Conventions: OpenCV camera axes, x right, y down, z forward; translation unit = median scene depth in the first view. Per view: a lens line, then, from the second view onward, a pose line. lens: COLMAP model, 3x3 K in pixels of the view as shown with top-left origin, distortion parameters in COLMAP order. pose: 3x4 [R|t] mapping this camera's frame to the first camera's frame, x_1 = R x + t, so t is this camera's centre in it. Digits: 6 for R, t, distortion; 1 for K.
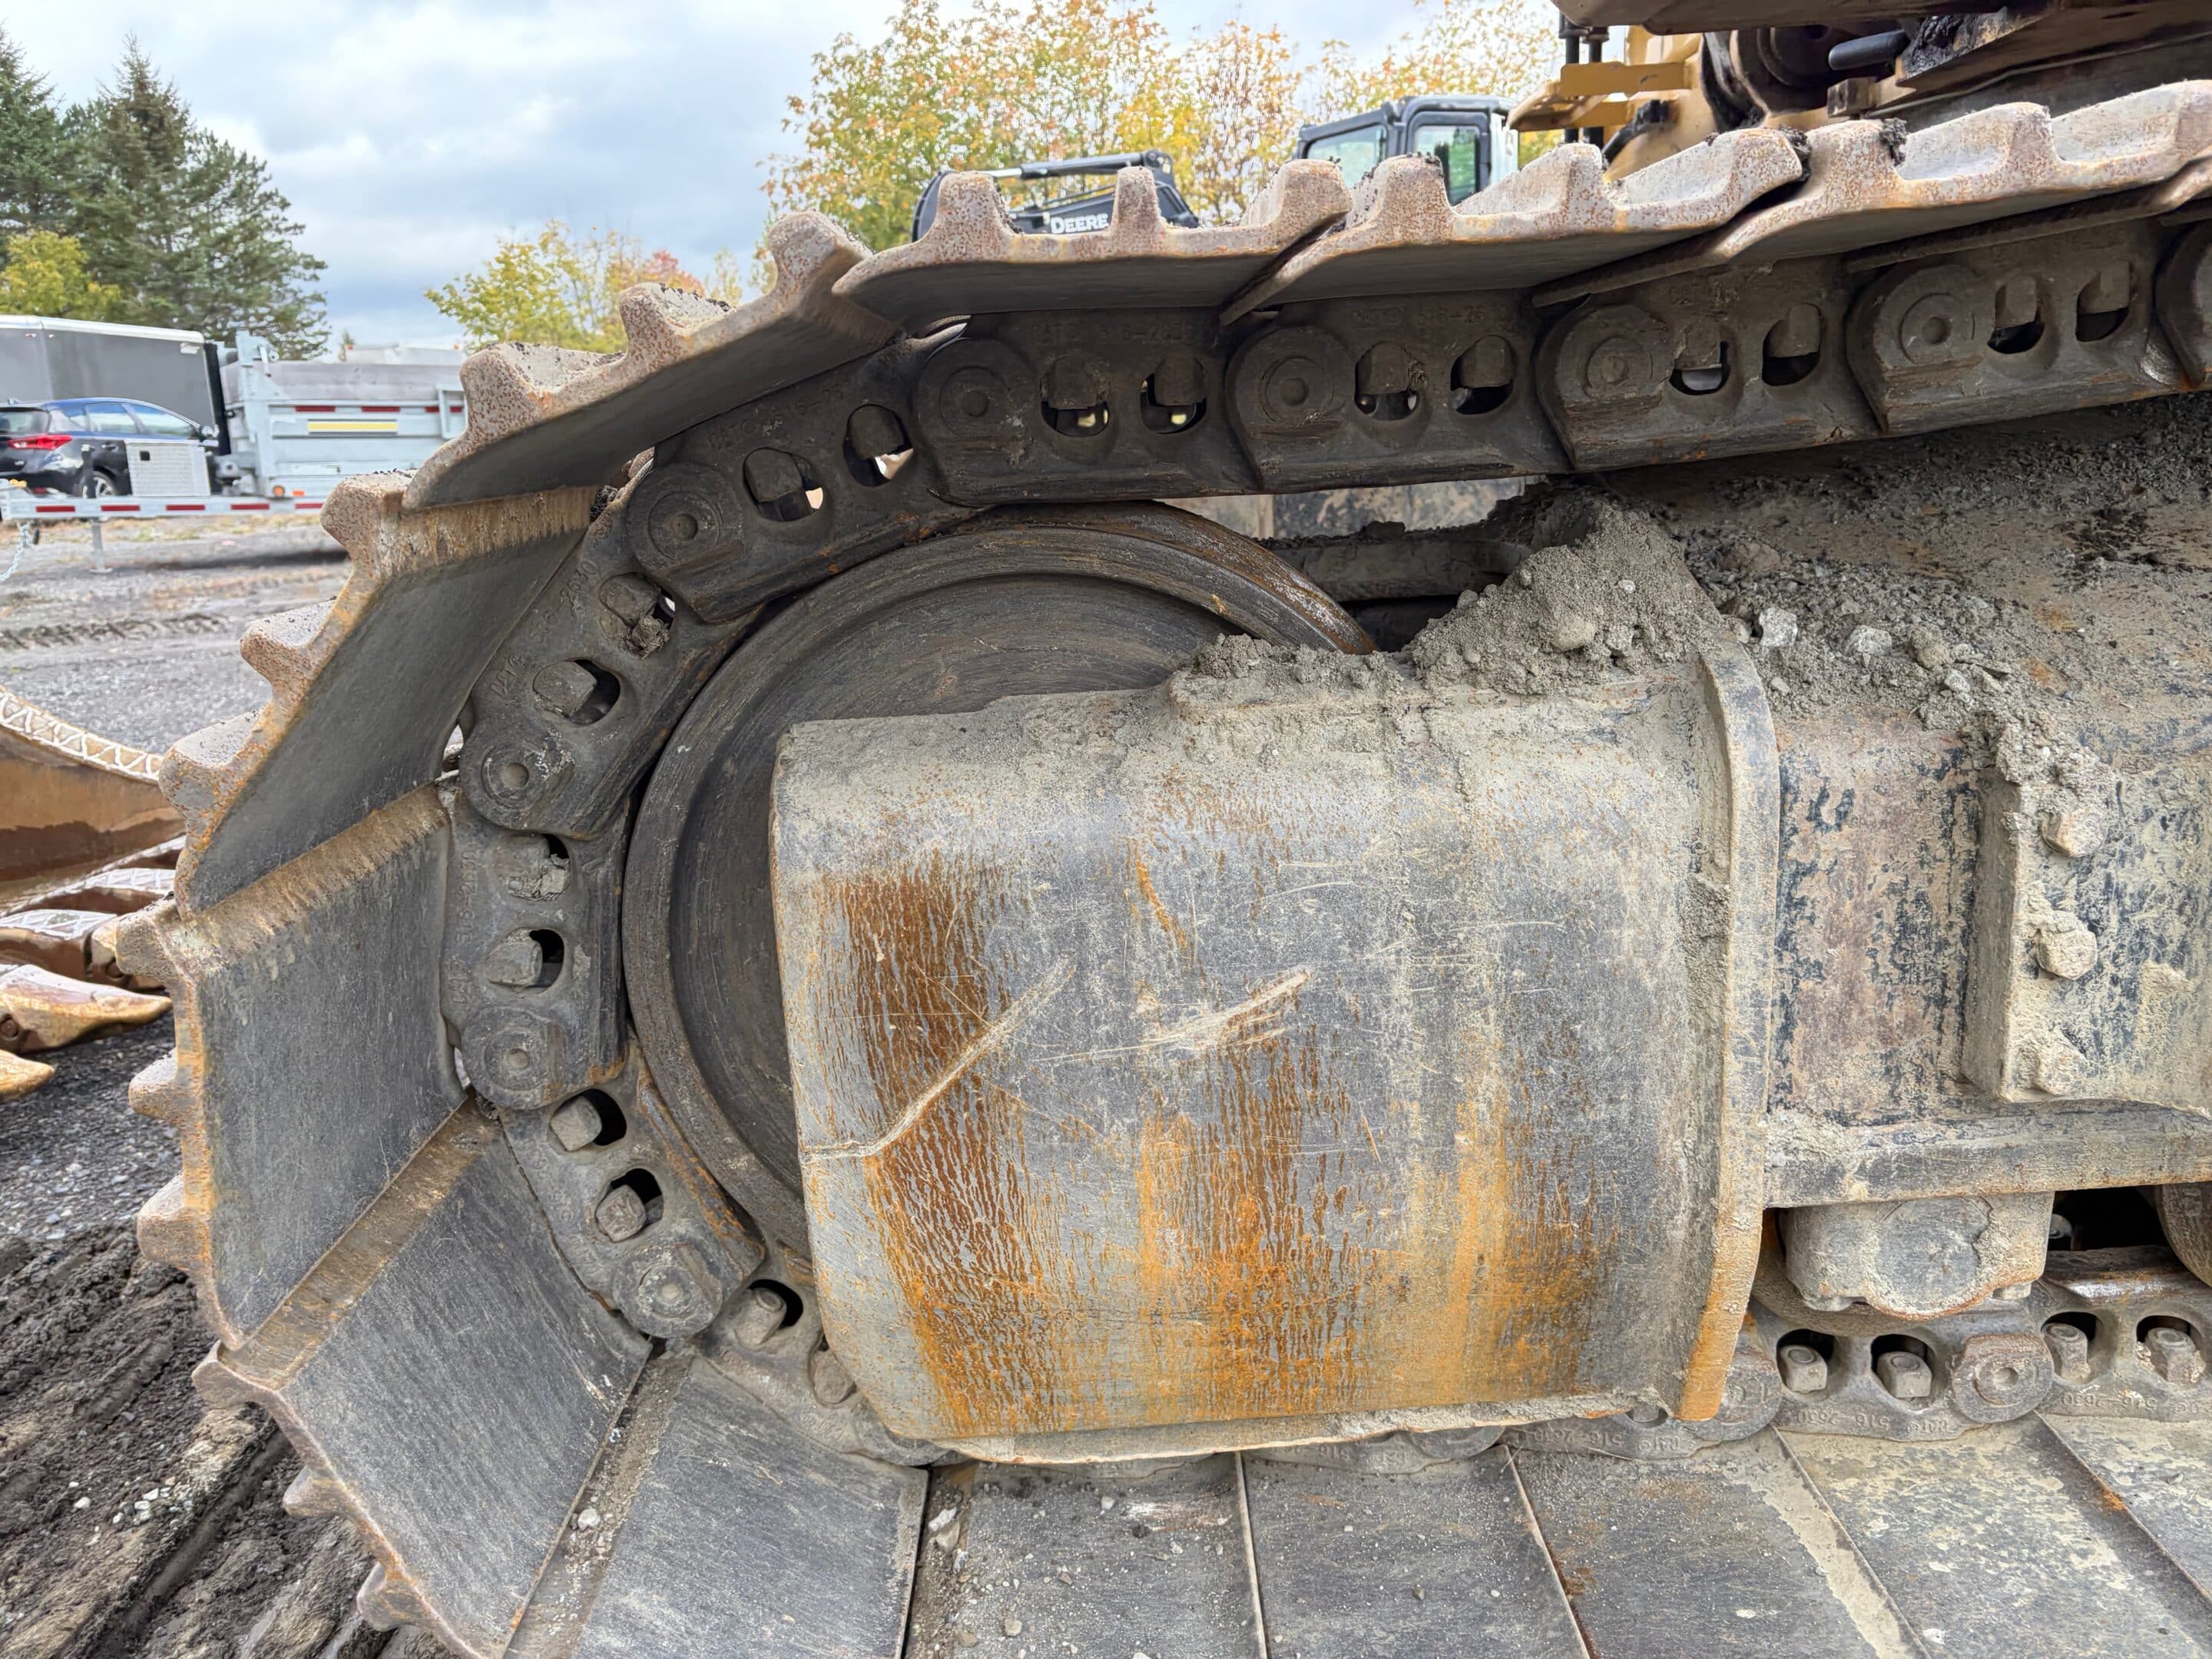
lens RADIAL K [[1672.0, 0, 1106.0], [0, 1672.0, 829.5], [0, 0, 1]] dist [0.003762, 0.001429]
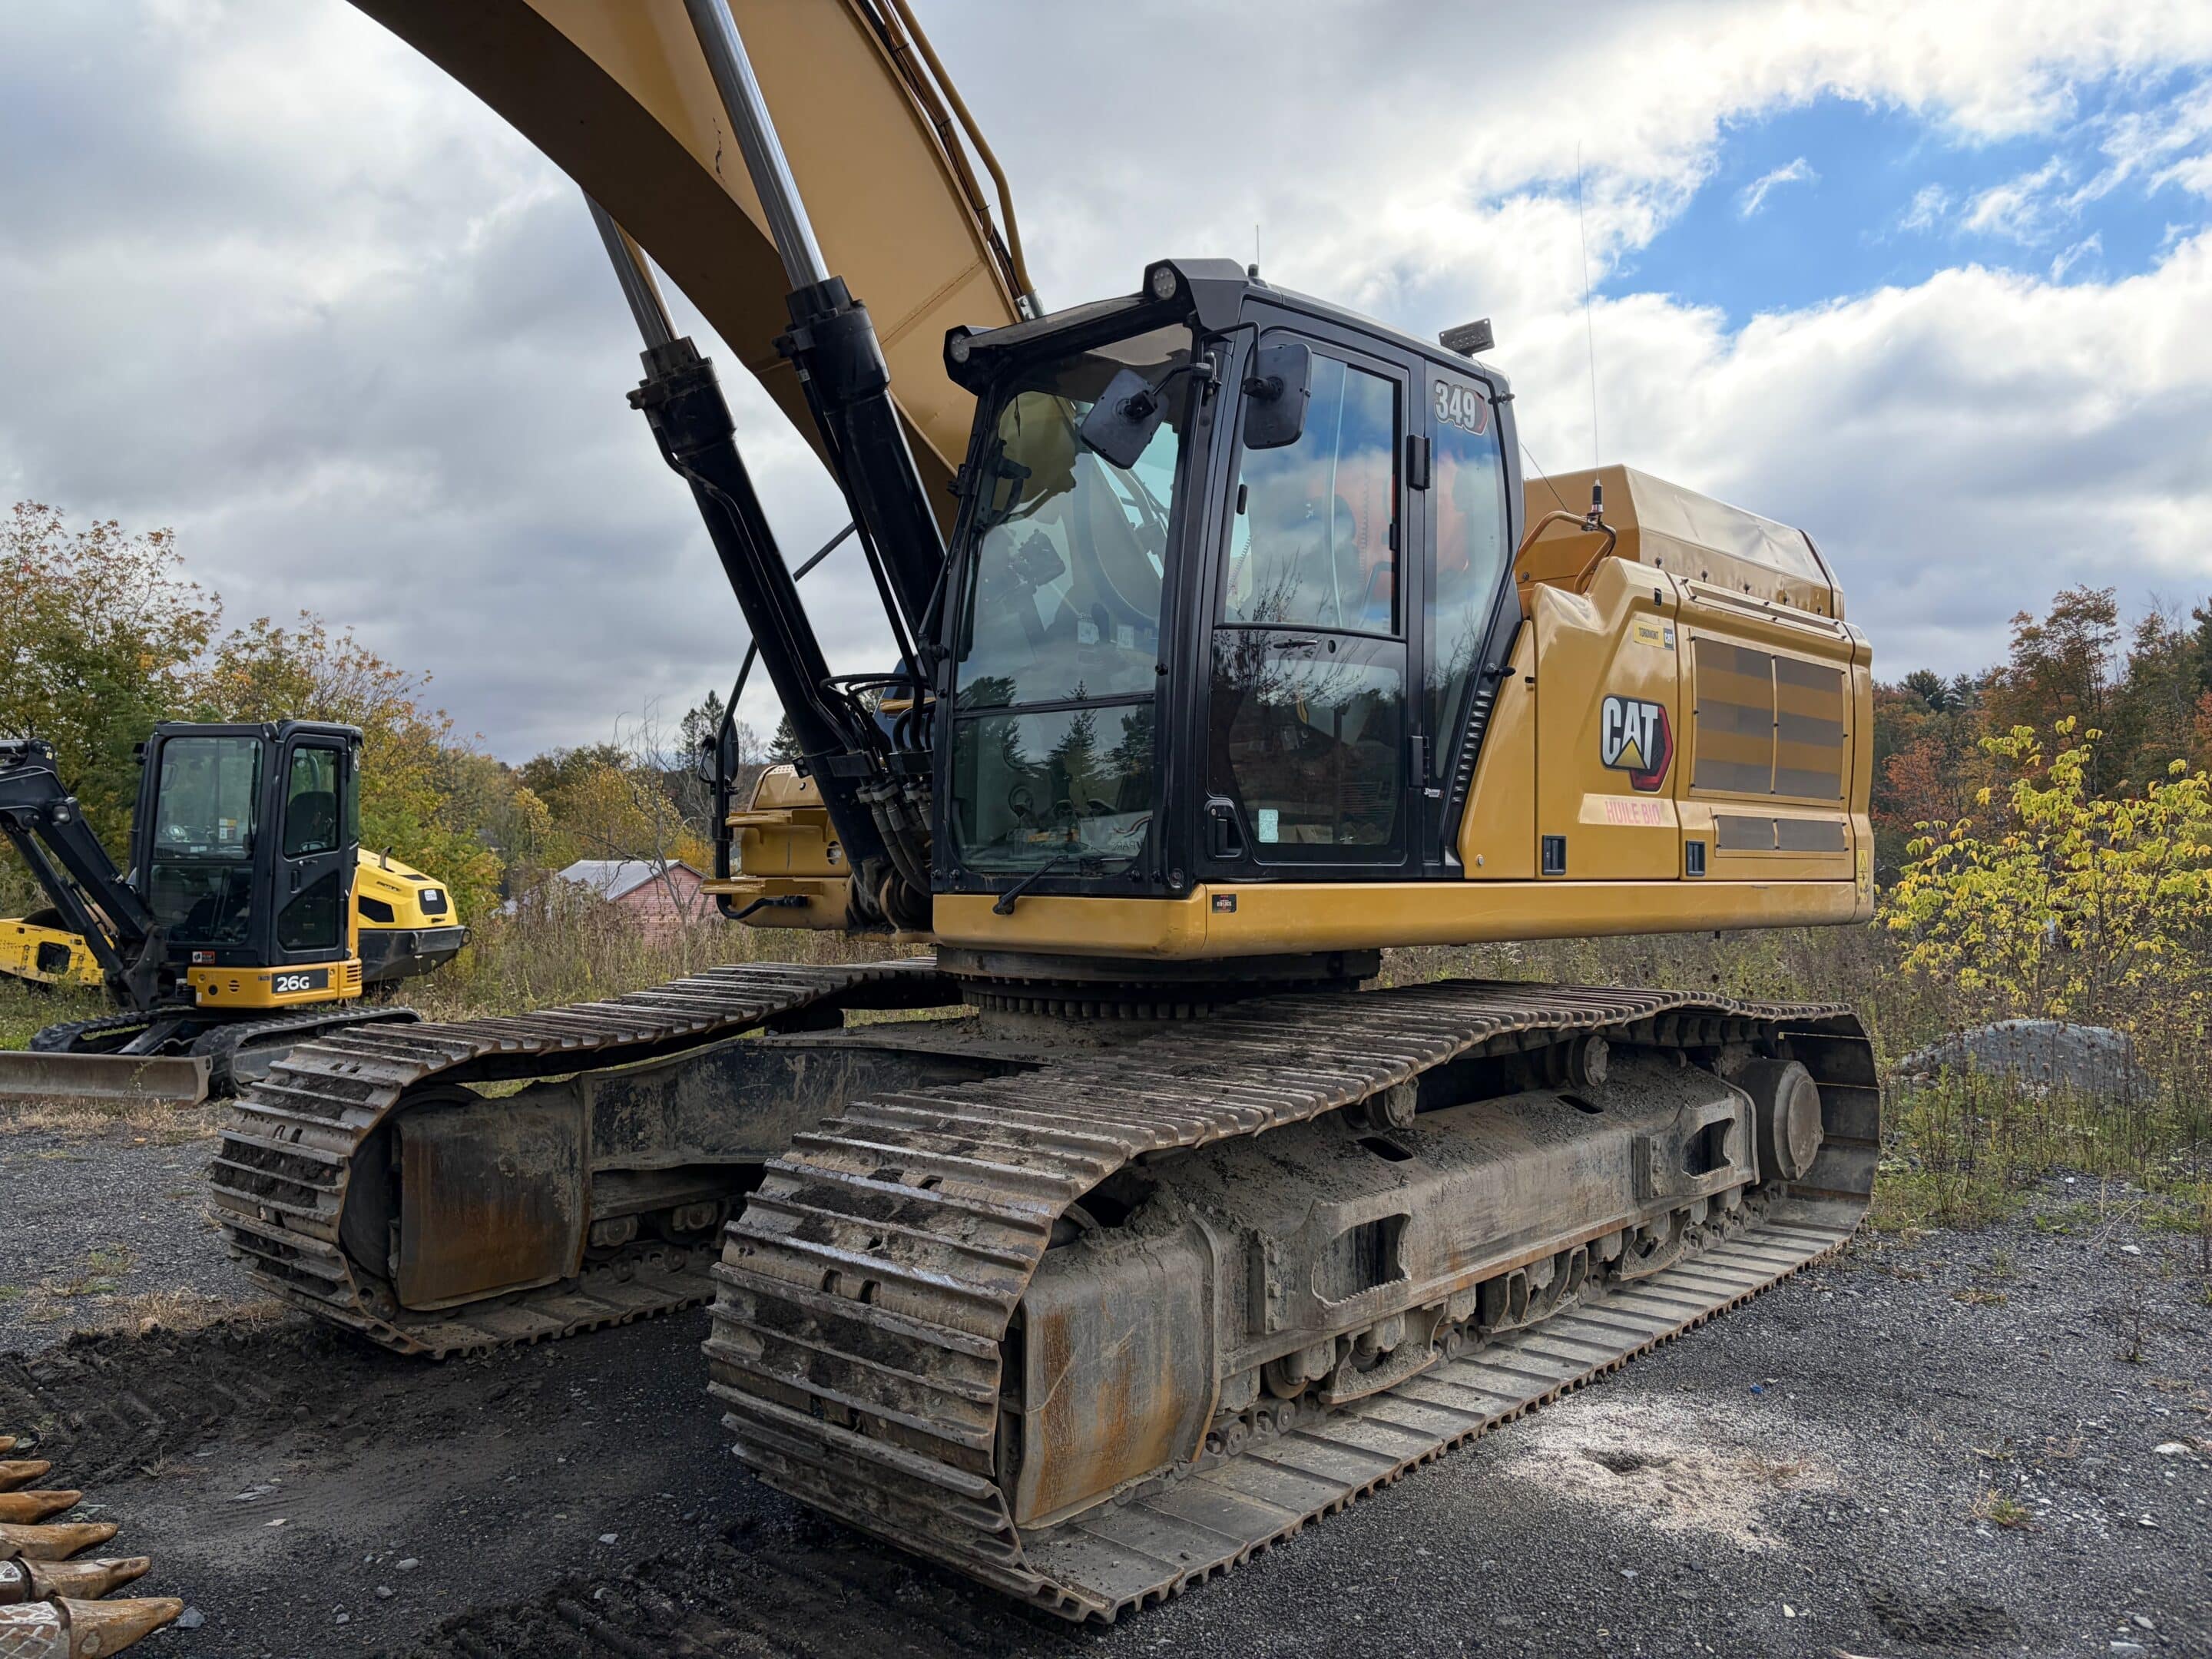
lens RADIAL K [[1672.0, 0, 1106.0], [0, 1672.0, 829.5], [0, 0, 1]] dist [0.003762, 0.001429]
pose [[0.684860, 0.066646, 0.725621, -2.413956], [0.133644, 0.967428, -0.214992, -0.167570], [-0.716315, 0.244214, 0.653646, -1.407363]]
